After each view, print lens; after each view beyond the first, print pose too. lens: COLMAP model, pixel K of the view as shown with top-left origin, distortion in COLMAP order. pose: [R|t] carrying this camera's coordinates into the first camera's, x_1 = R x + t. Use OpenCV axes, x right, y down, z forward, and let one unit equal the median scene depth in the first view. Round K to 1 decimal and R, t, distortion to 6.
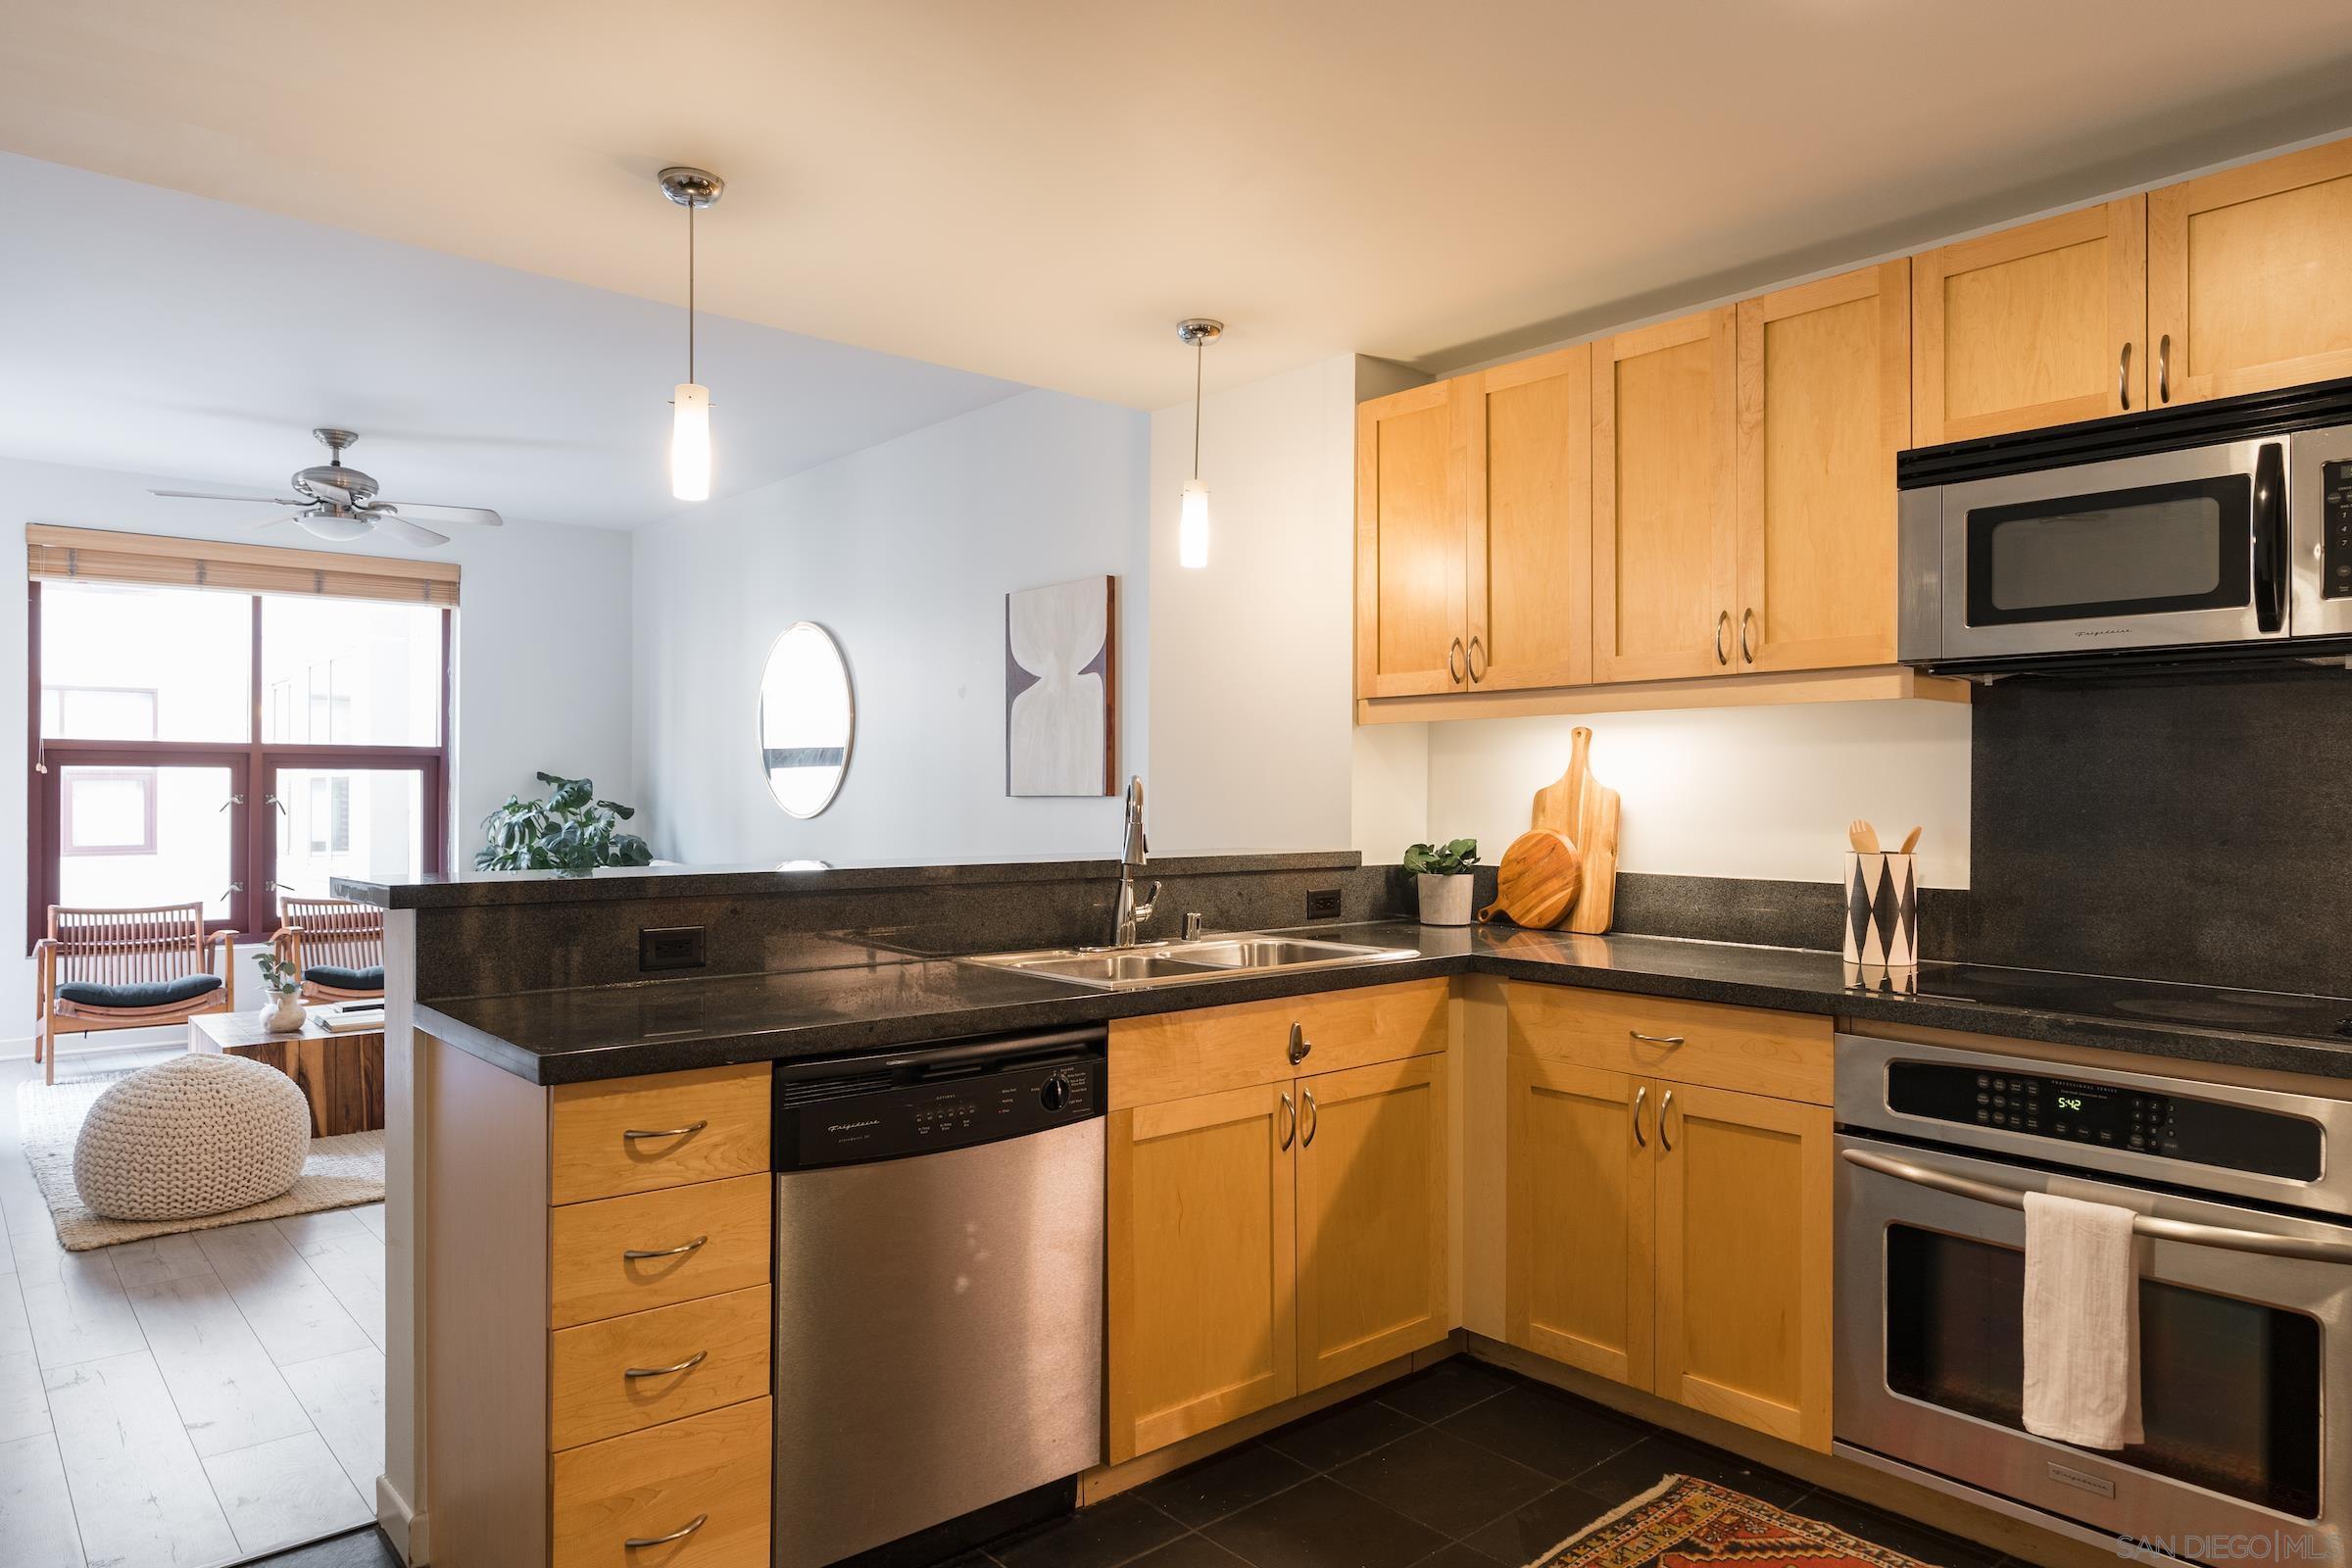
lens RADIAL K [[1472.8, 0, 1169.6], [0, 1472.8, 784.3], [0, 0, 1]] dist [0.006904, -0.001369]
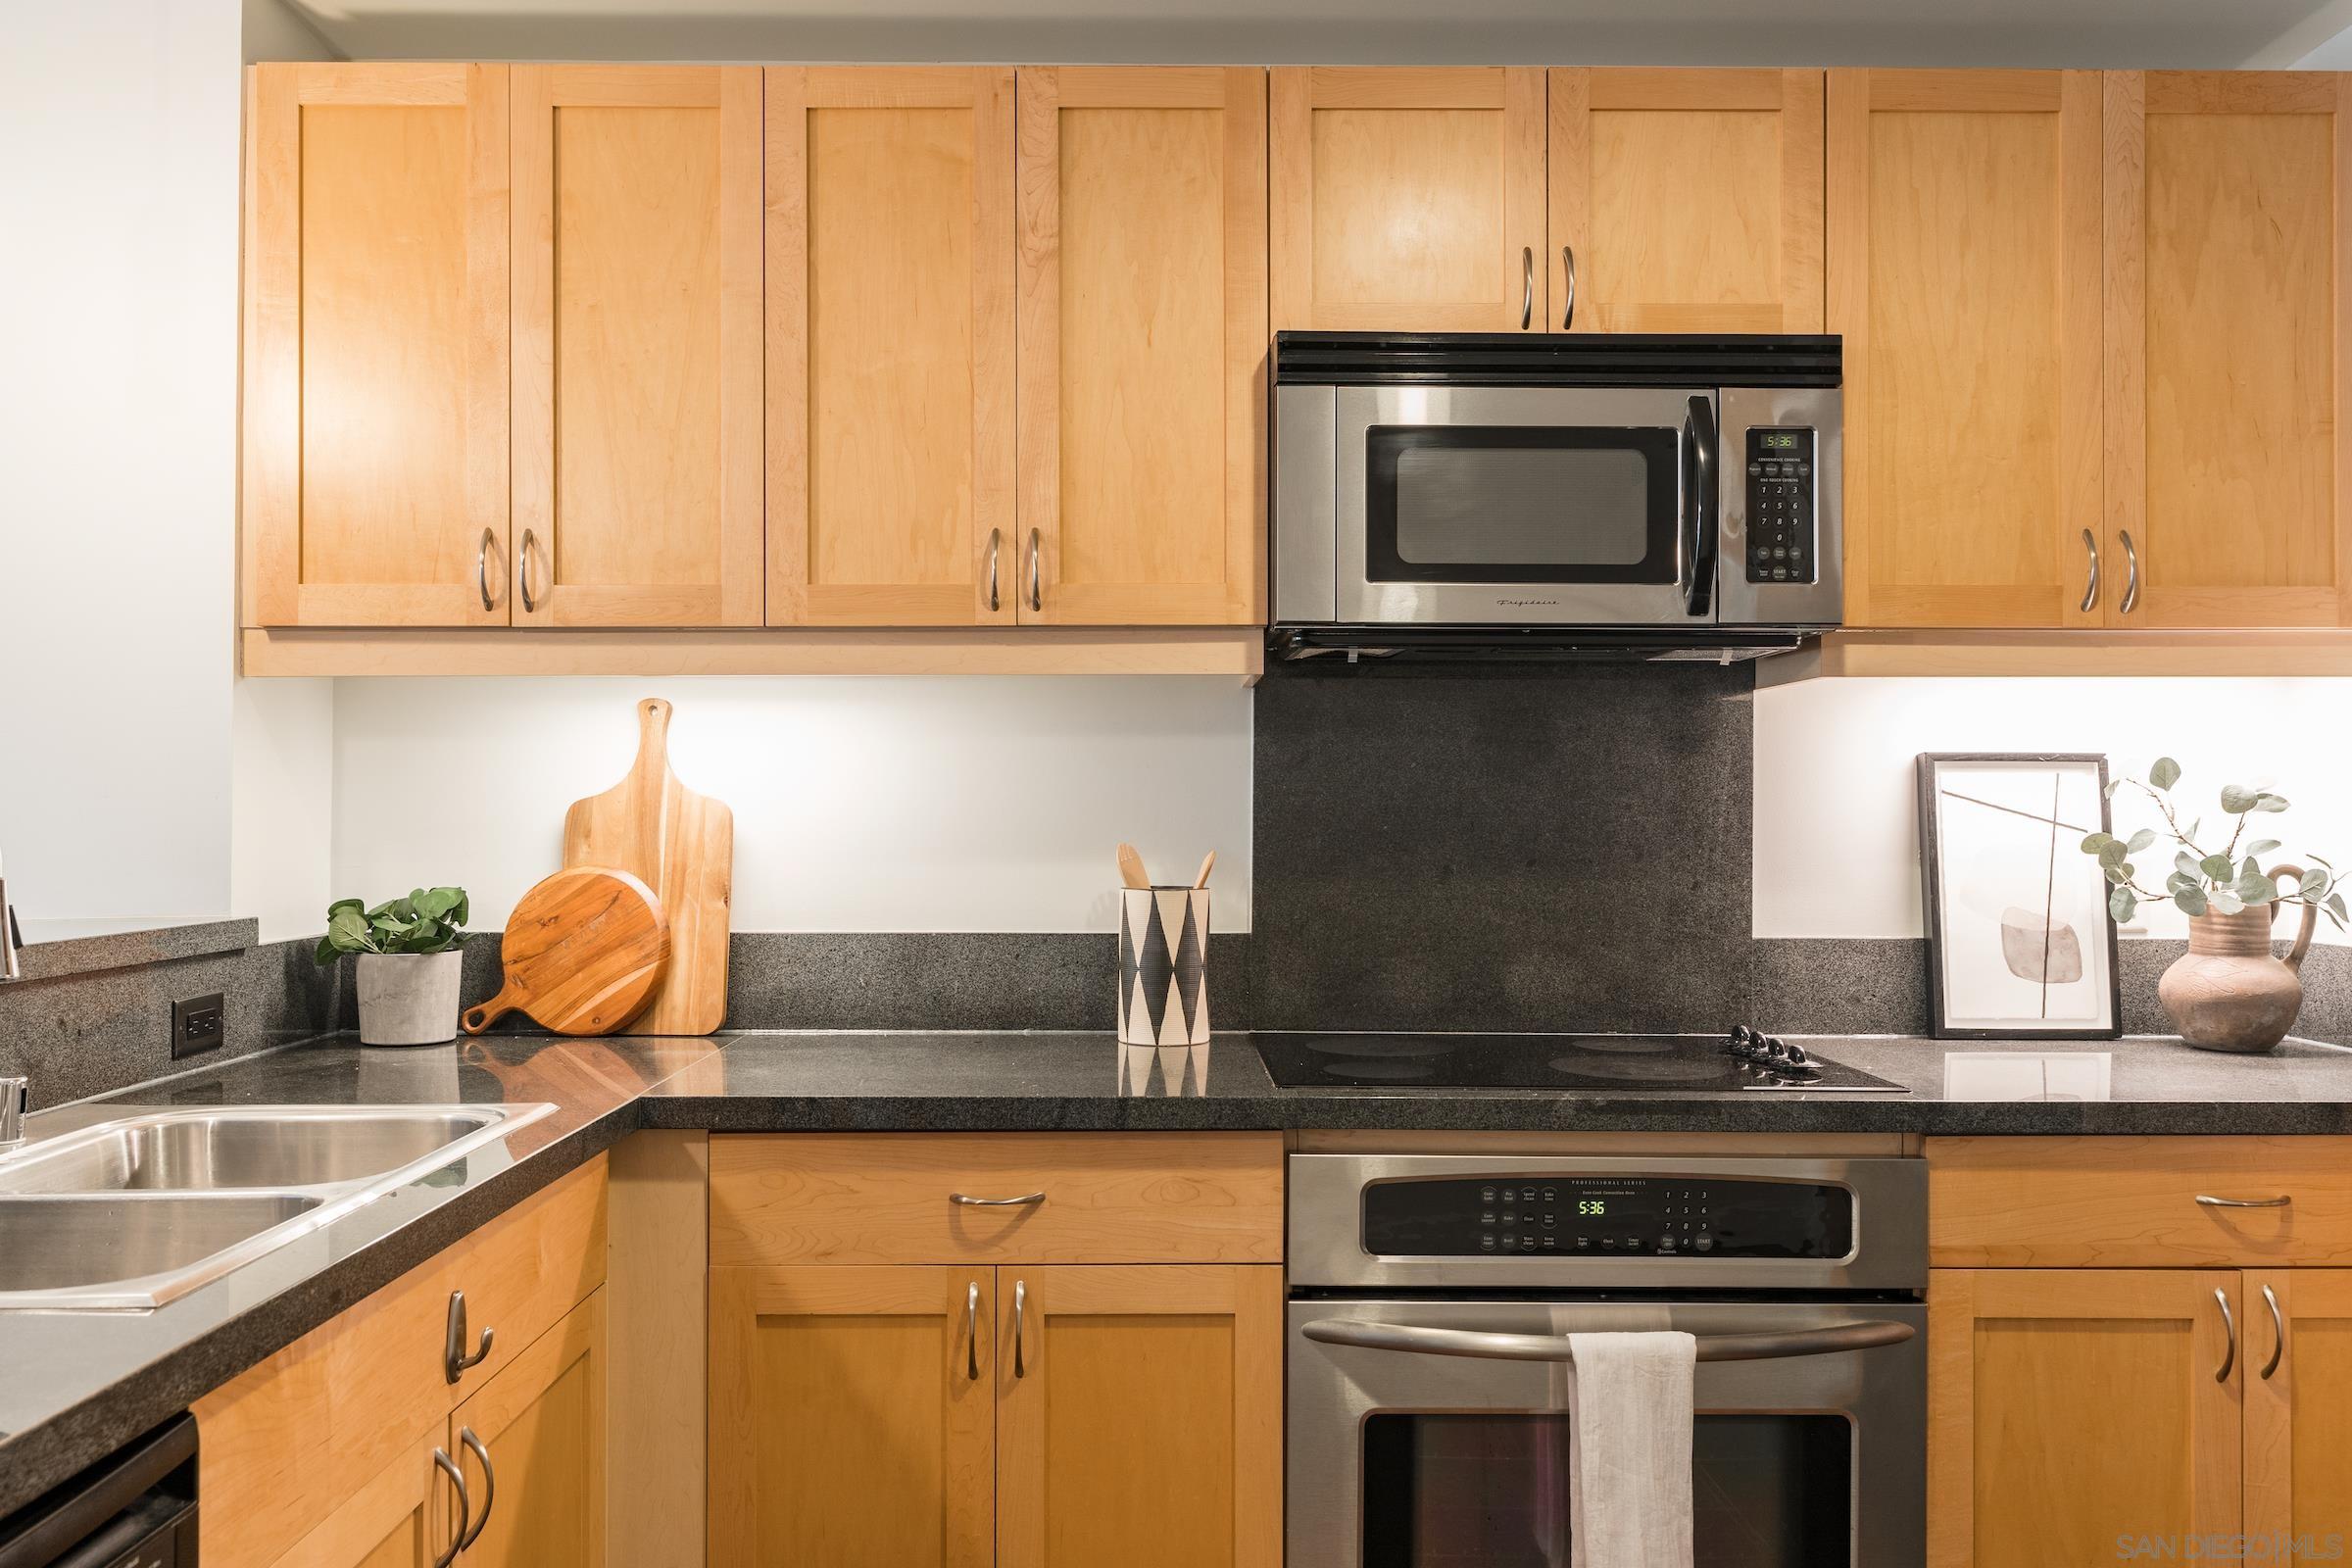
lens RADIAL K [[1848.1, 0, 1165.7], [0, 1848.1, 785.2], [0, 0, 1]] dist [0.000219, 0.007556]
pose [[0.646169, 0.008192, 0.763151, -0.166027], [-0.002646, 0.999960, -0.008493, 0.003066], [-0.763190, 0.003469, 0.646165, 0.335451]]
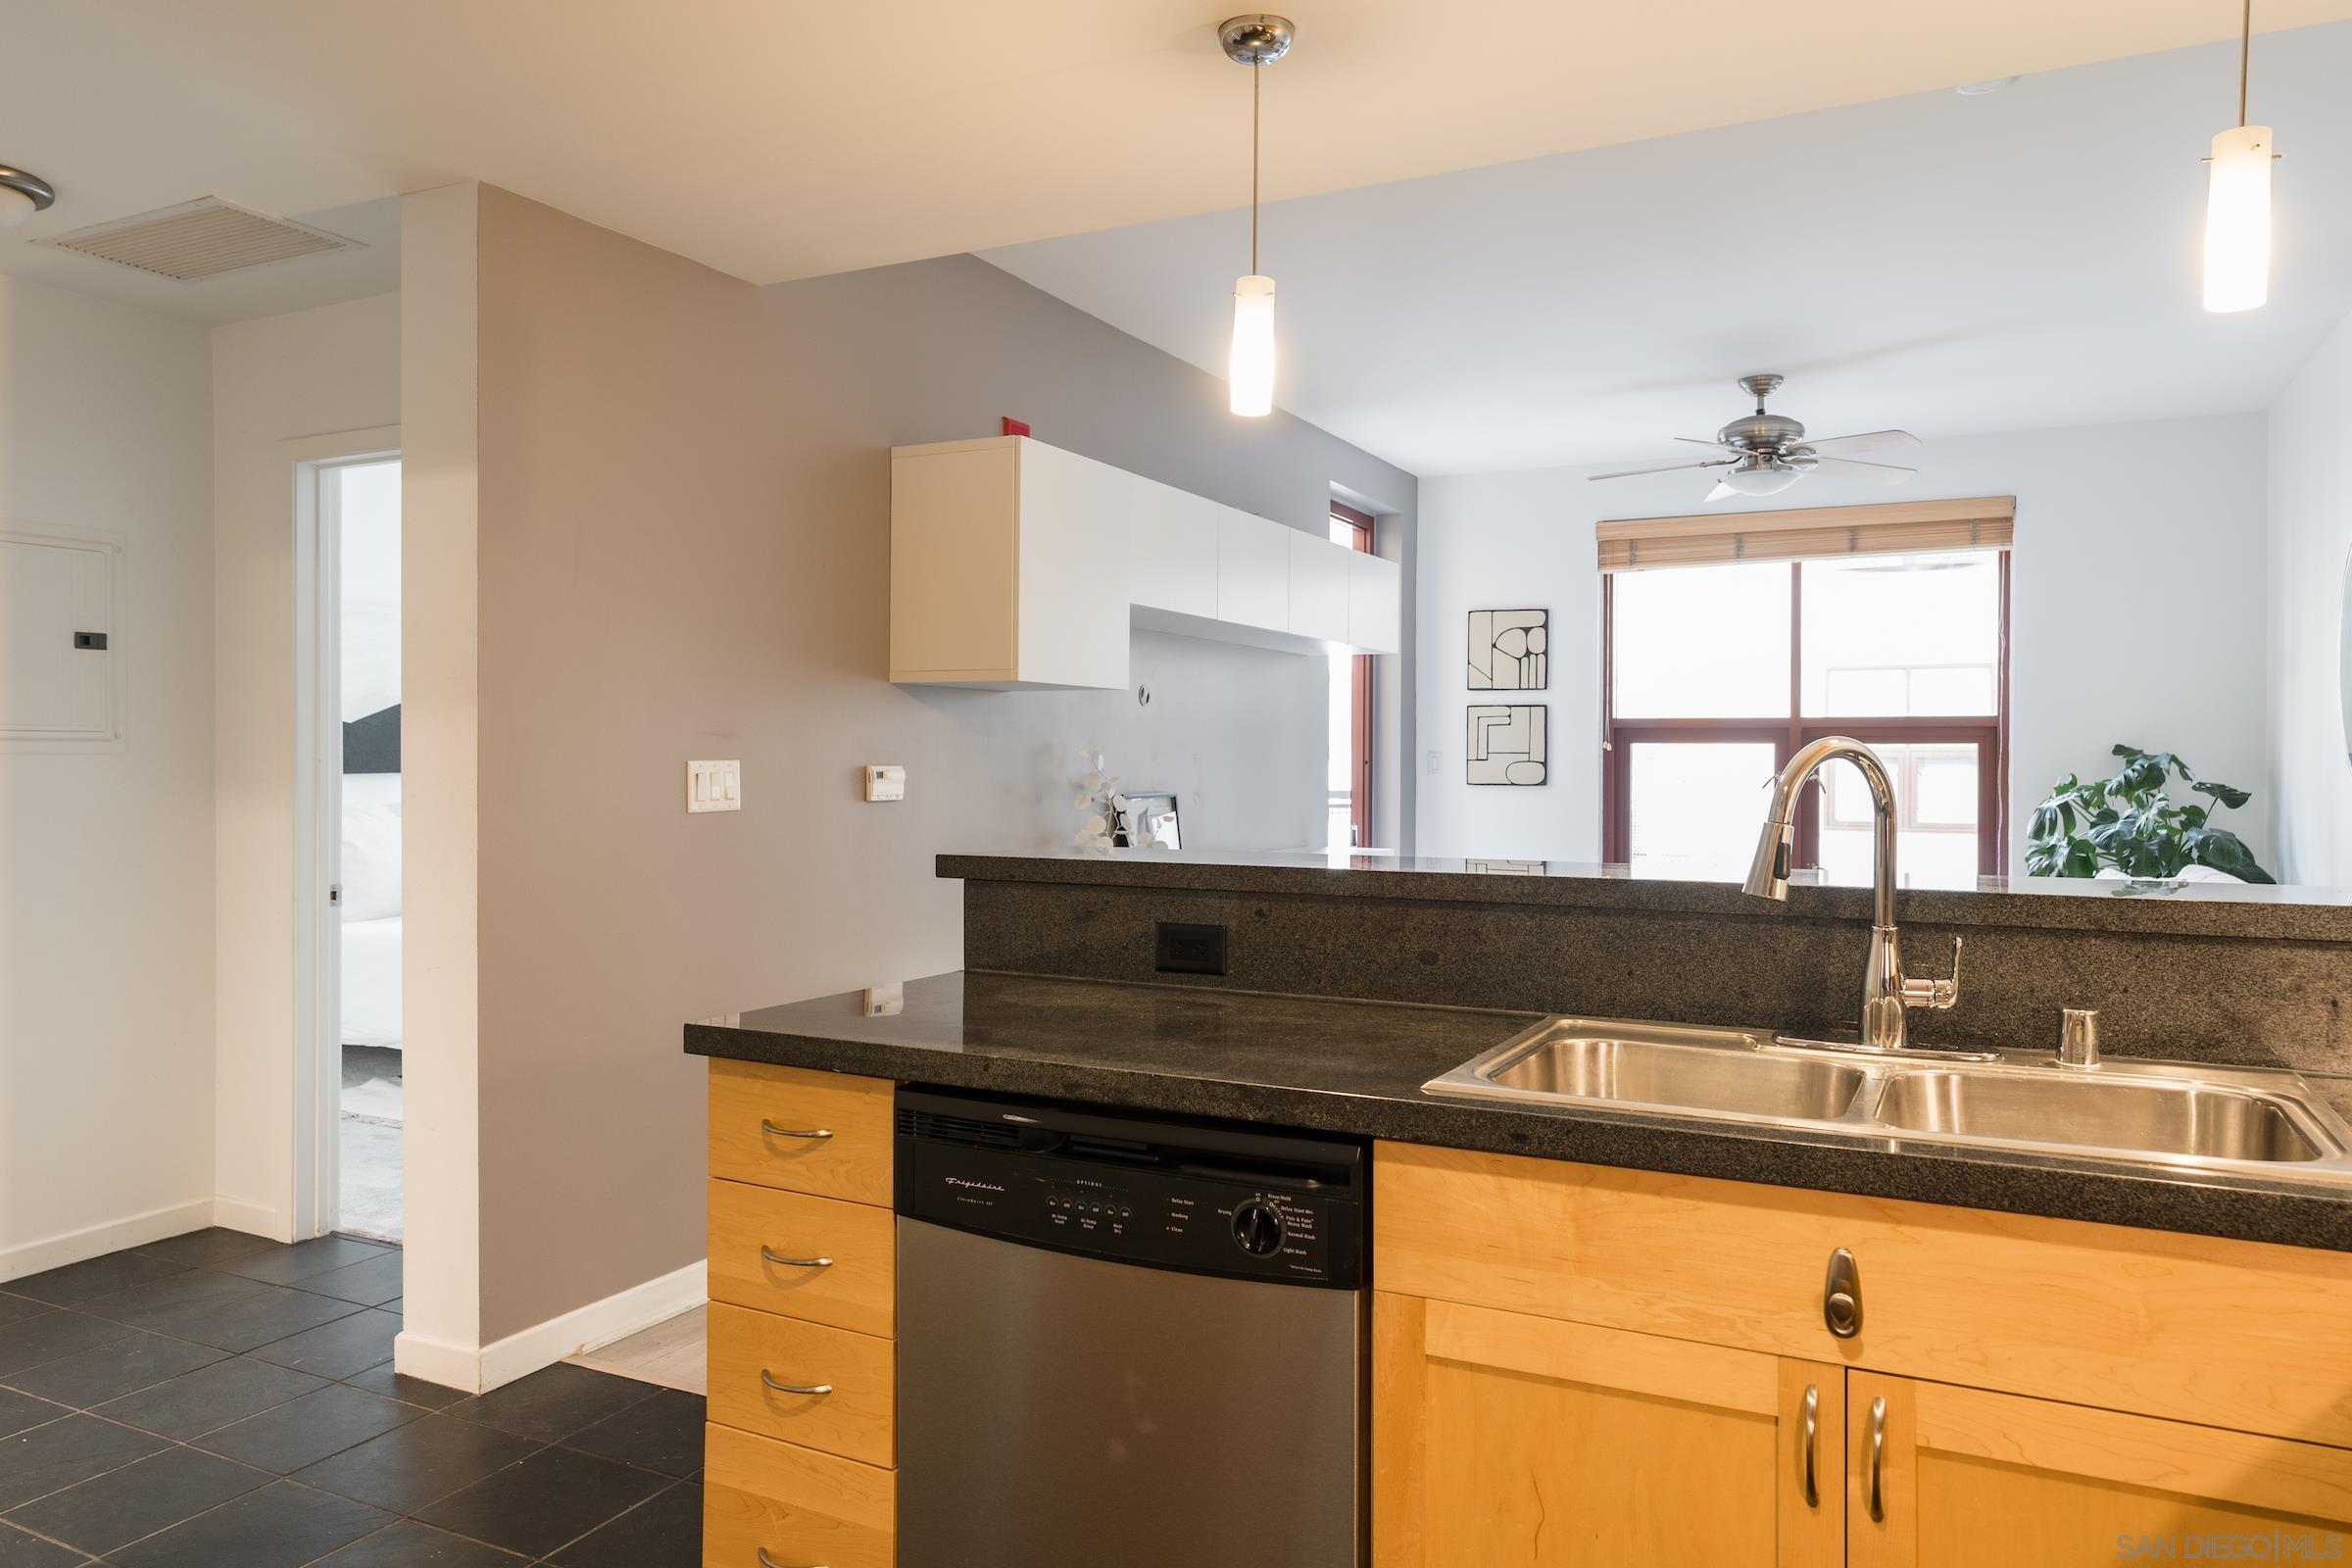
lens RADIAL K [[1606.0, 0, 1160.6], [0, 1606.0, 761.8], [0, 0, 1]] dist [-0.004392, 0.007595]
pose [[0.376845, -0.000488, -0.926276, 0.364995], [0.000274, 1.000000, -0.000415, 0.002646], [0.926276, -0.000098, 0.376845, 0.449501]]
